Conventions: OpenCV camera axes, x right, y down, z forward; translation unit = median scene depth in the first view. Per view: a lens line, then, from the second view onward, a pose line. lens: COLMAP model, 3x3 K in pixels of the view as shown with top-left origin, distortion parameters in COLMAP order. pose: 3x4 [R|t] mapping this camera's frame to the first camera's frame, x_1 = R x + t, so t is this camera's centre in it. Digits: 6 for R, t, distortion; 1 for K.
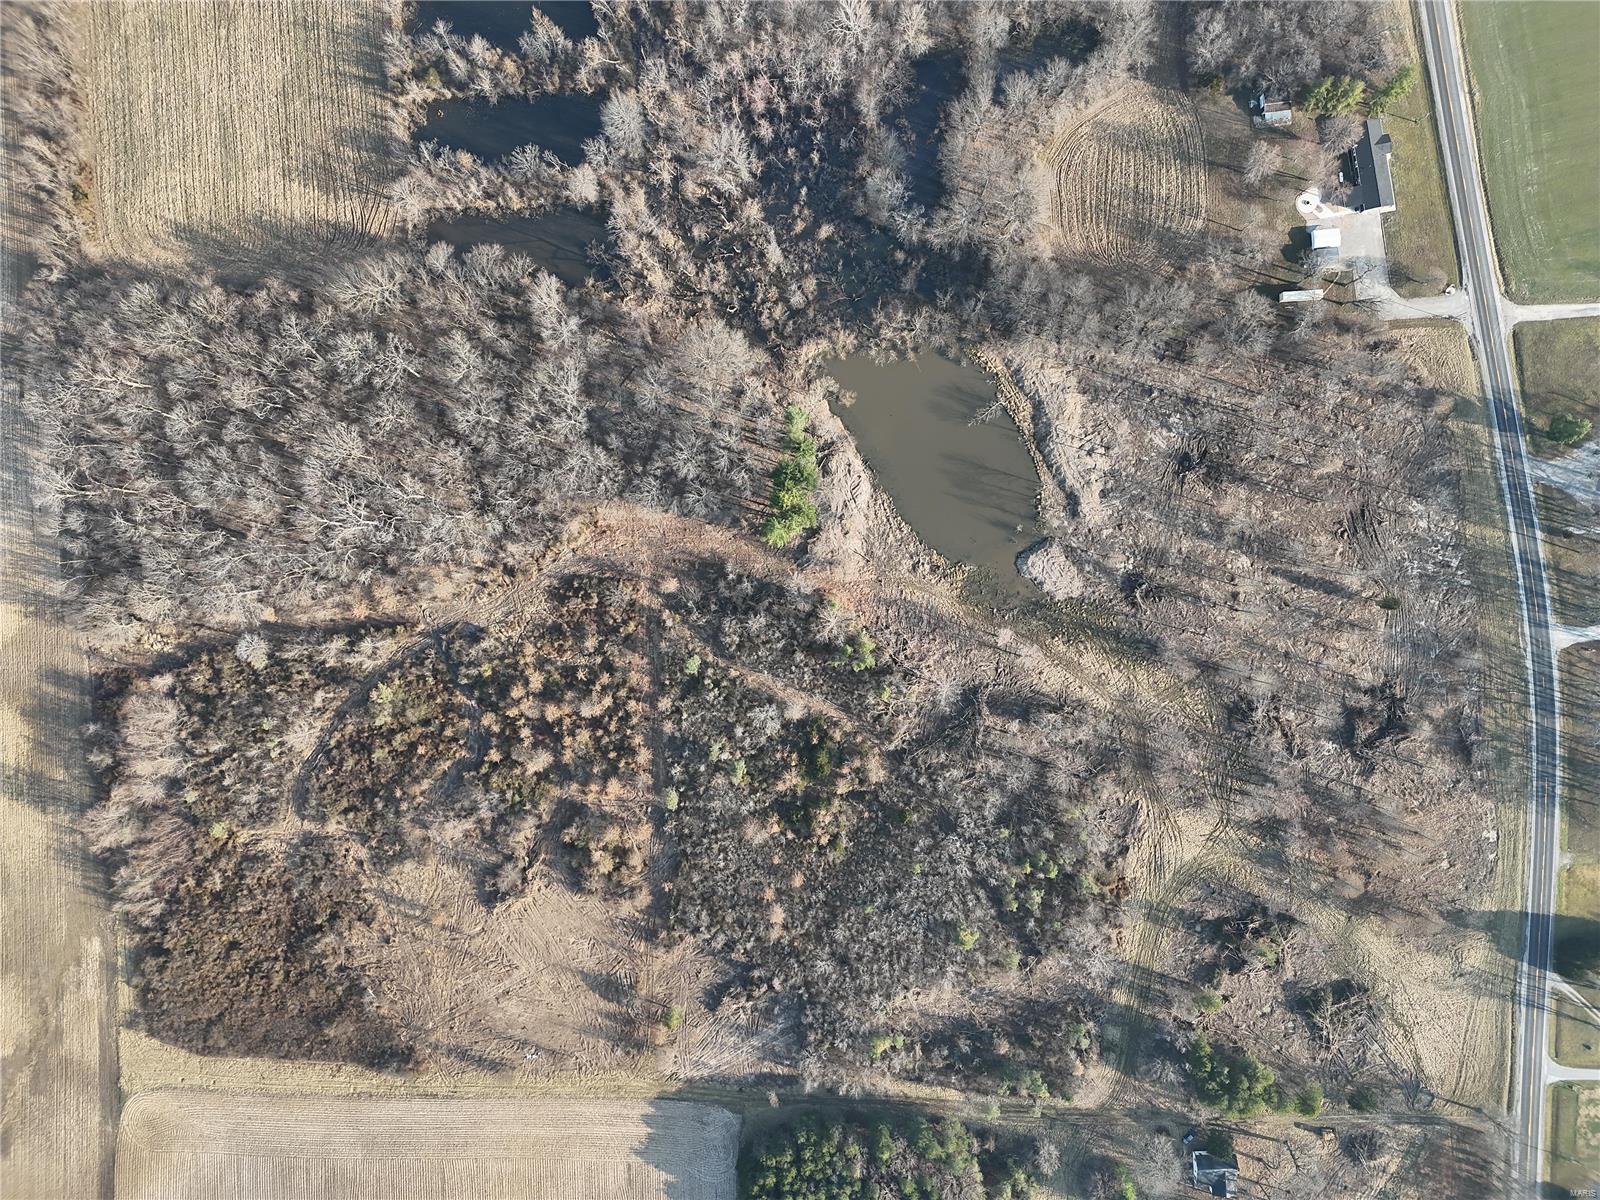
lens RADIAL K [[1116.0, 0, 792.2], [0, 1116.0, 597.0], [0, 0, 1]] dist [0.067487, -0.063168]
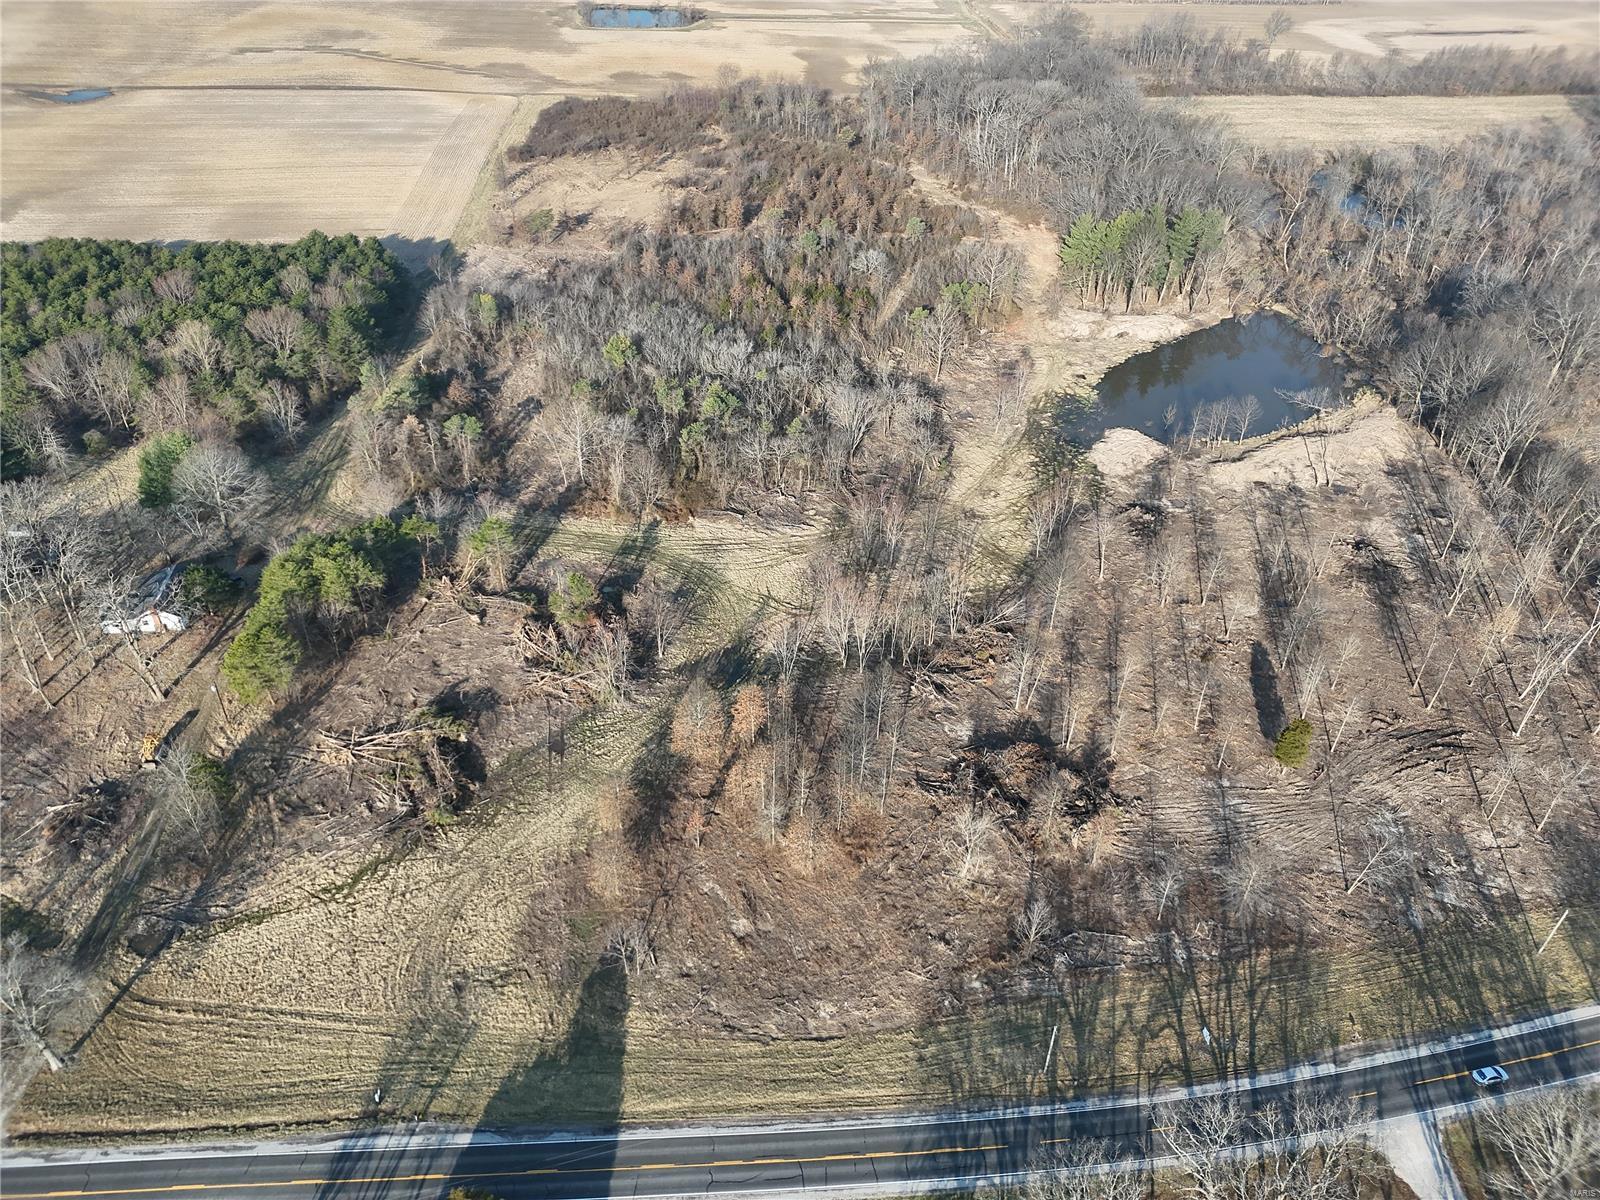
lens RADIAL K [[1116.0, 0, 799.8], [0, 1116.0, 597.2], [0, 0, 1]] dist [0.067487, -0.063168]
pose [[0.091873, 0.601358, -0.793680, 0.839314], [-0.994600, 0.016772, -0.102423, 0.257985], [-0.048281, 0.798804, 0.599651, 0.664545]]
